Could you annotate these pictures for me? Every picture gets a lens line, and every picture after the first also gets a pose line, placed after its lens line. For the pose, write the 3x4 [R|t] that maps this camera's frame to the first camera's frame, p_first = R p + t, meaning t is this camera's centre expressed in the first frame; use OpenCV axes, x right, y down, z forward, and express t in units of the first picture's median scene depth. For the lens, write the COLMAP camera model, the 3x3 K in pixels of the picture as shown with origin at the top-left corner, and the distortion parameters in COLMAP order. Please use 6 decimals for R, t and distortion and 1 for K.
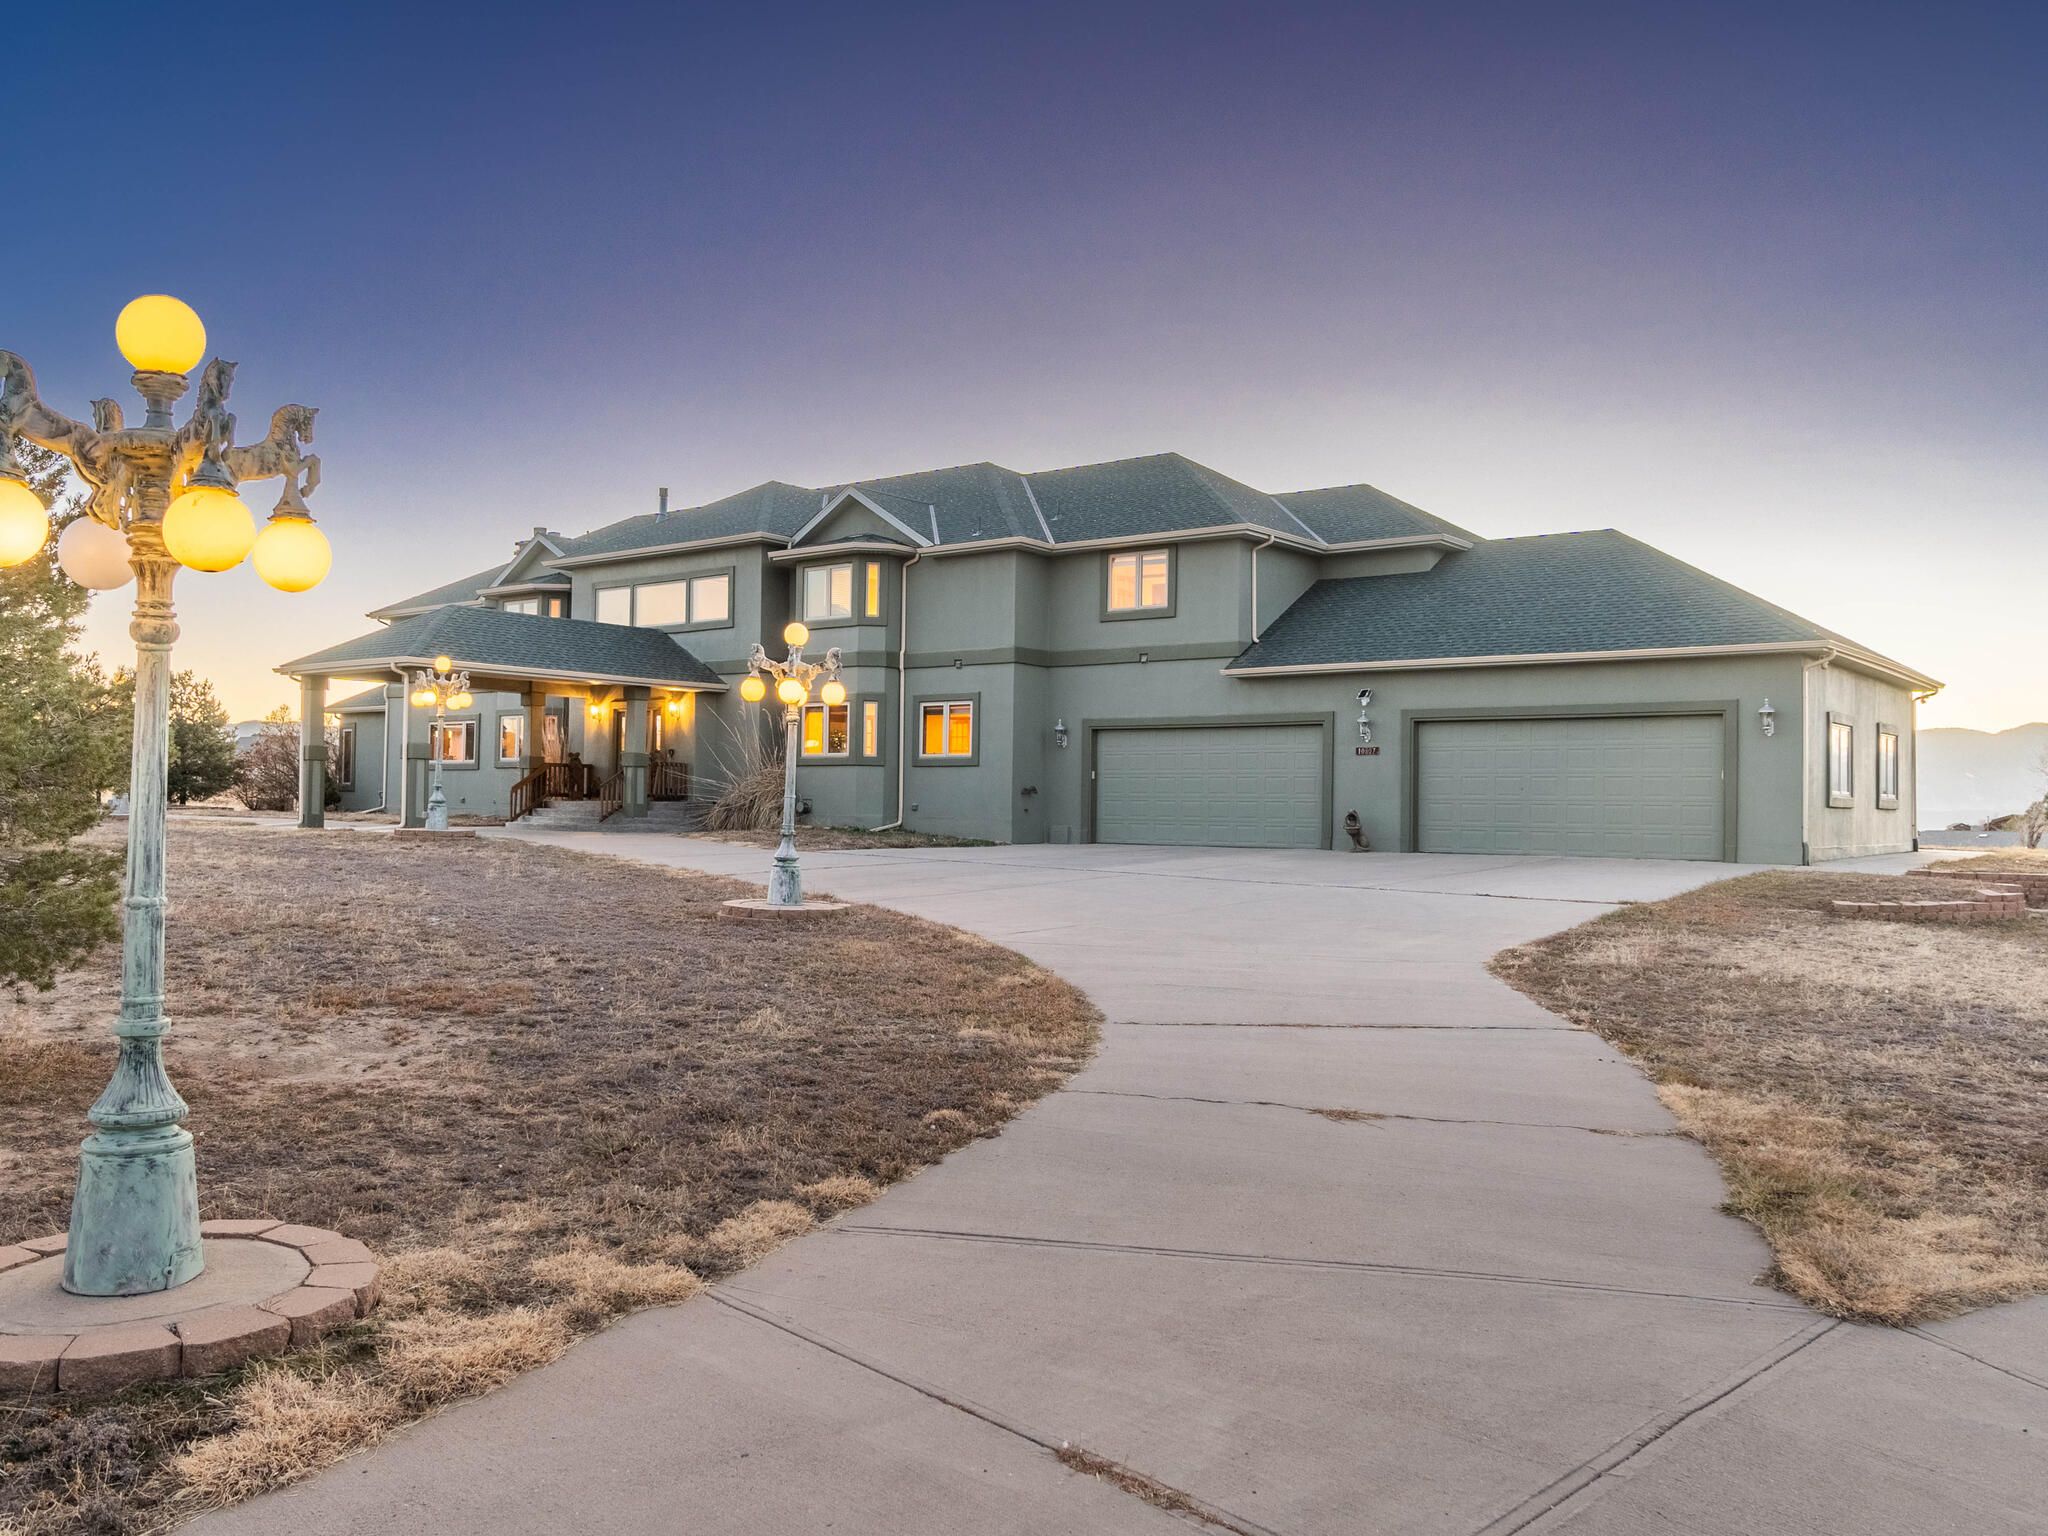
lens RADIAL K [[1725.8, 0, 1024.0], [0, 1725.8, 768.0], [0, 0, 1]] dist [0.004939, 0.001702]
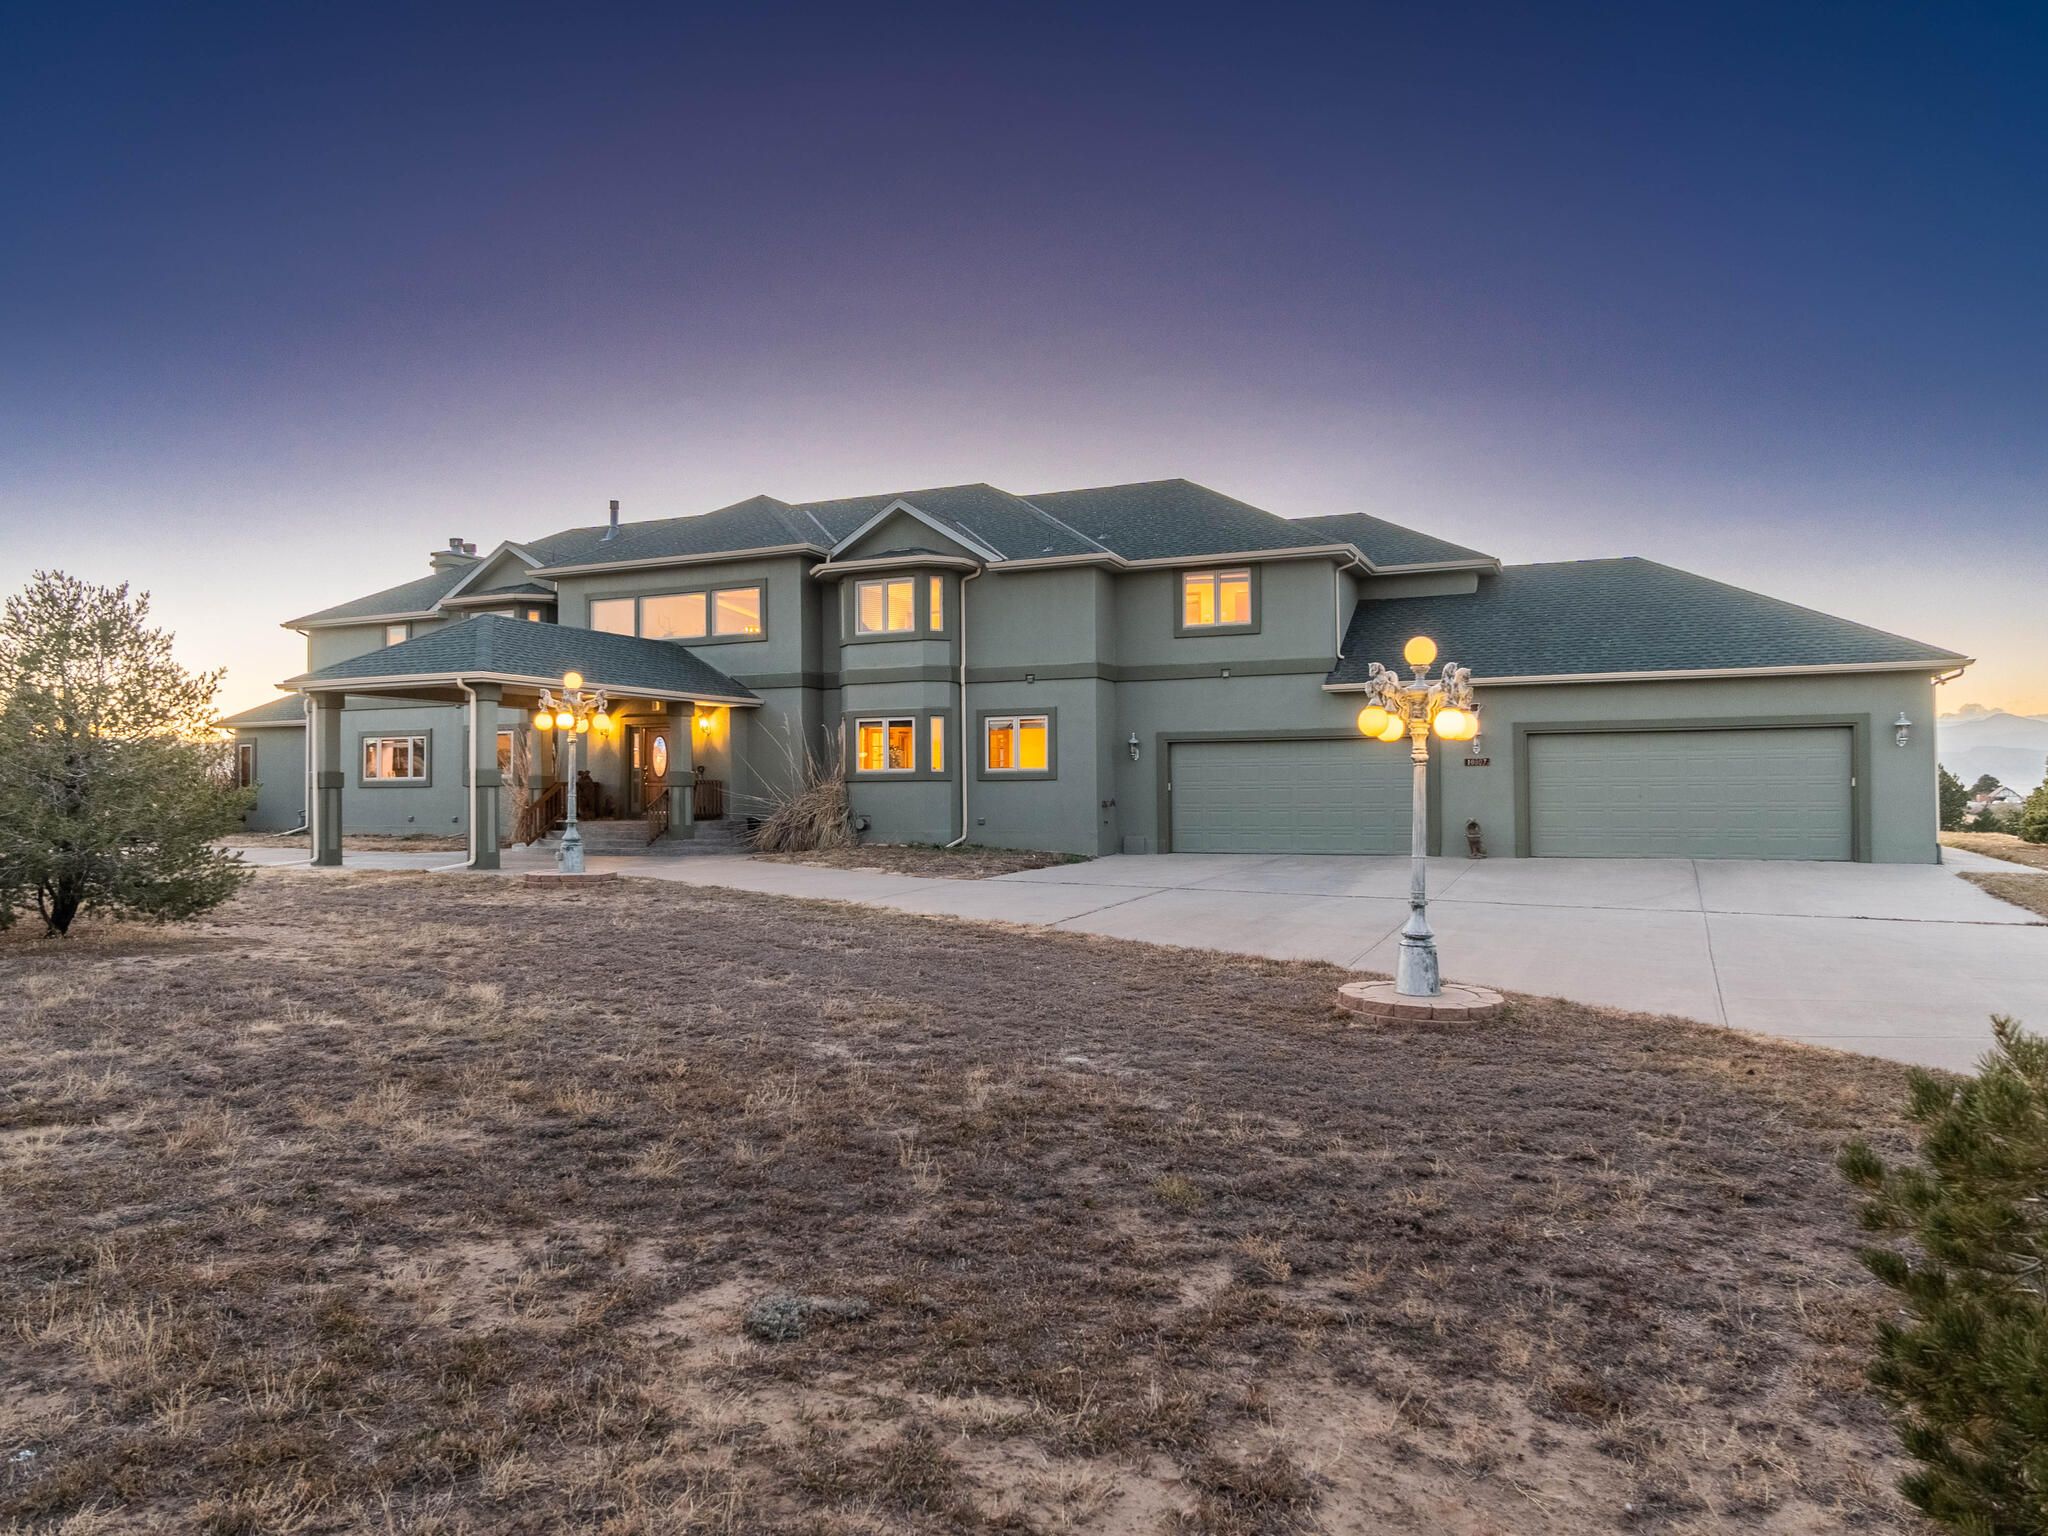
lens RADIAL K [[1356.1, 0, 1024.0], [0, 1356.1, 768.0], [0, 0, 1]] dist [-0.001805, -0.001061]
pose [[0.964814, -0.018286, 0.262297, -0.244949], [0.015400, 0.999796, 0.013053, -0.018310], [-0.262483, -0.008555, 0.964899, 0.234045]]
